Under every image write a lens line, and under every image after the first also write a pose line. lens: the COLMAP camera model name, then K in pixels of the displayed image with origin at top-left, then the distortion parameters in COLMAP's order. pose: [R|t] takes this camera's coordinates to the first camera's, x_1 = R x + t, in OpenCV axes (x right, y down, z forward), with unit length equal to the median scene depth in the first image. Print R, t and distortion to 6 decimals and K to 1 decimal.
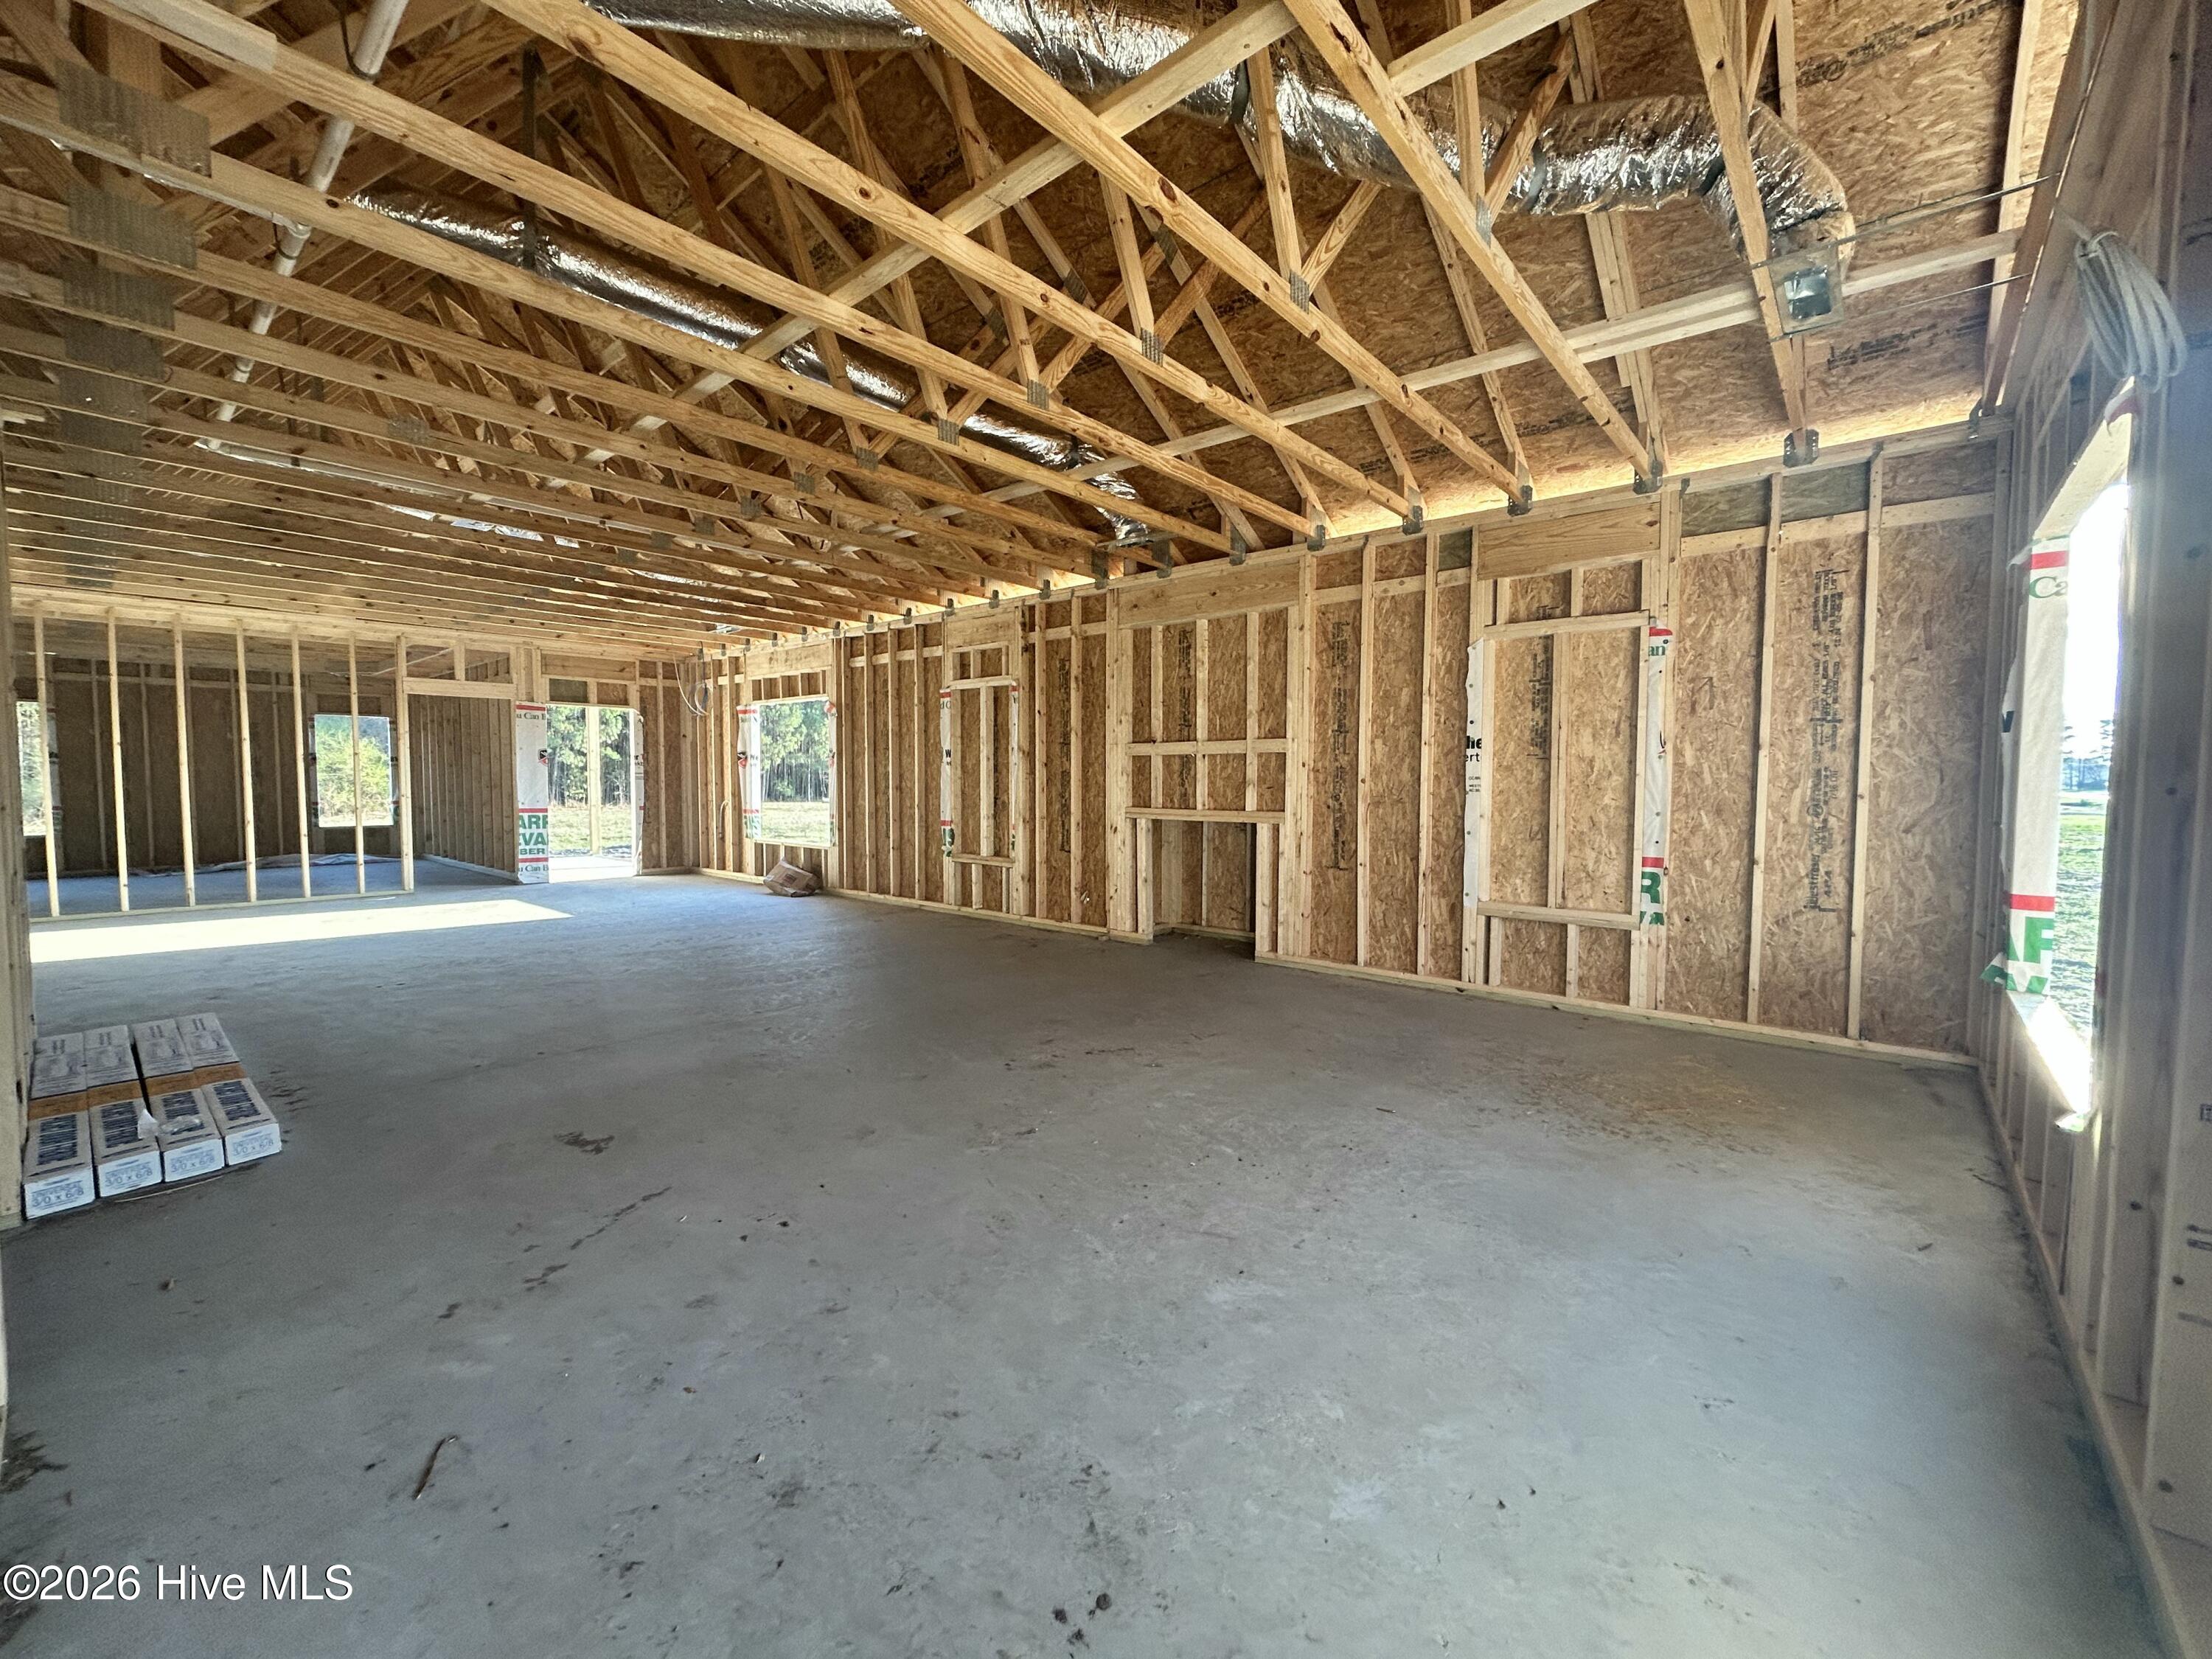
lens RADIAL K [[892.9, 0, 1106.0], [0, 892.9, 829.5], [0, 0, 1]] dist [0.001314, 0.000159]
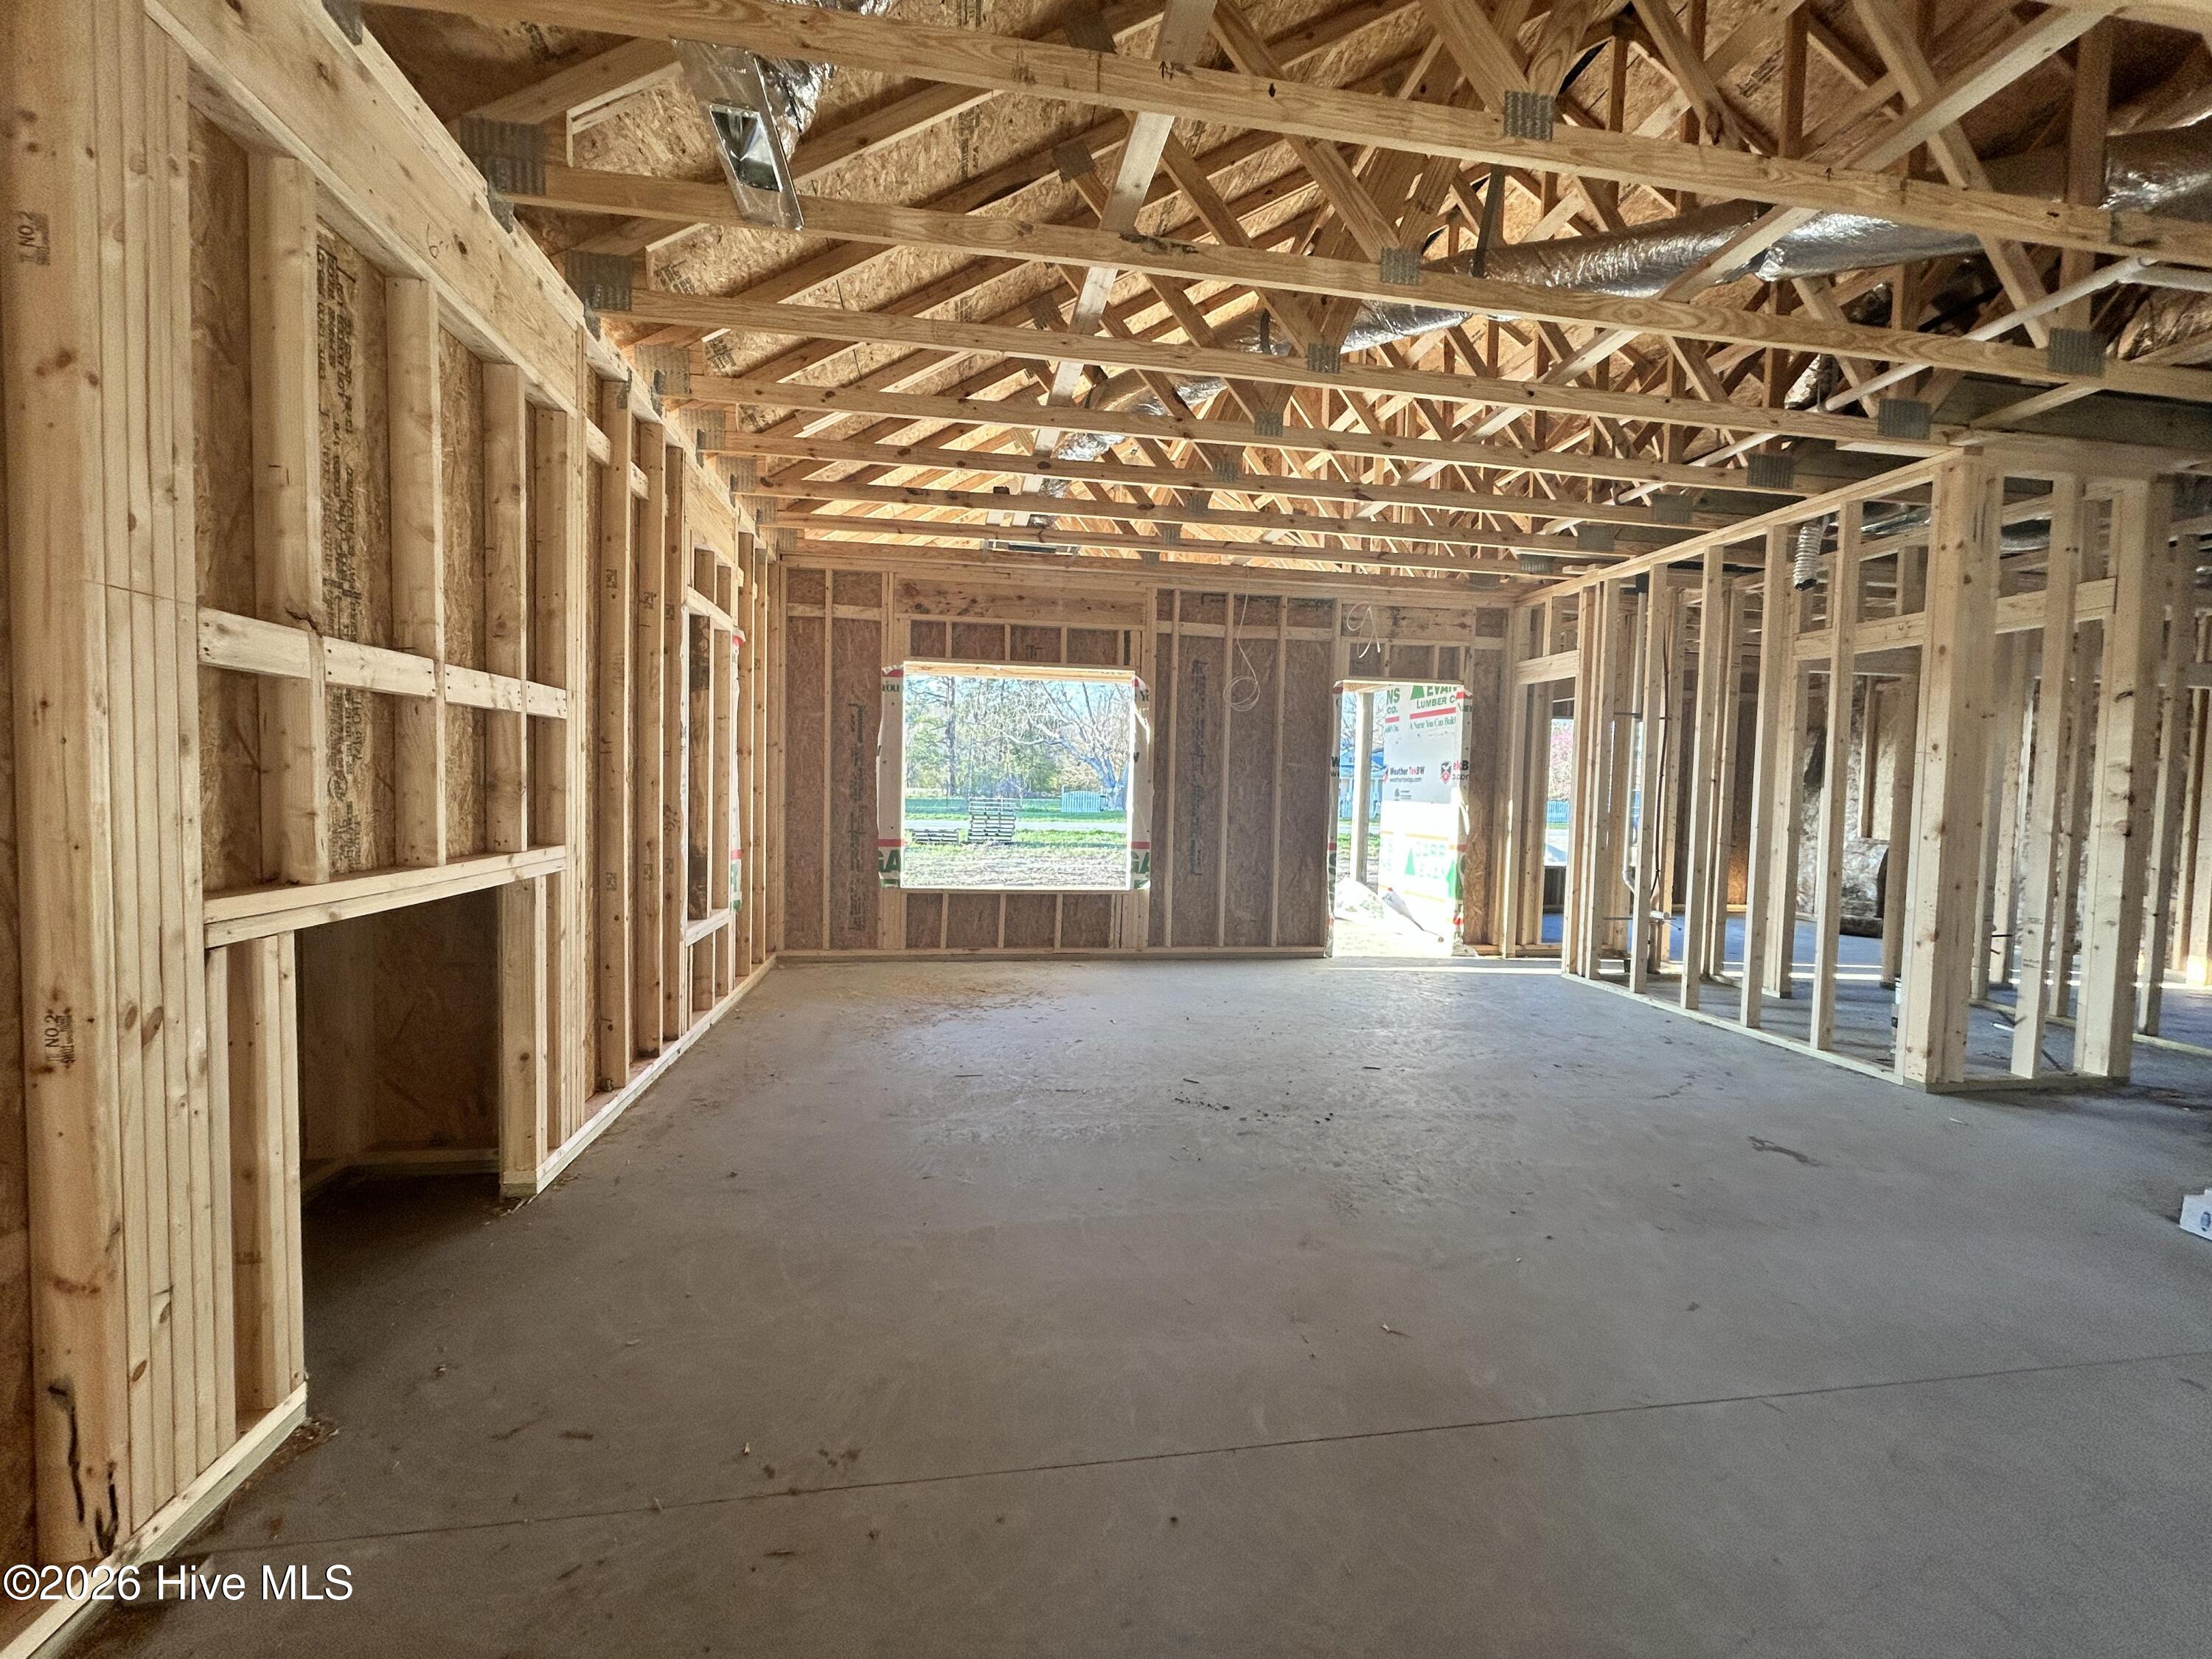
lens RADIAL K [[892.9, 0, 1106.0], [0, 892.9, 829.5], [0, 0, 1]] dist [0.001314, 0.000159]
pose [[-0.764923, -0.050314, 0.642153, -0.480879], [0.013684, 0.995450, 0.094295, -0.101705], [-0.643976, 0.080916, -0.760755, 1.735270]]
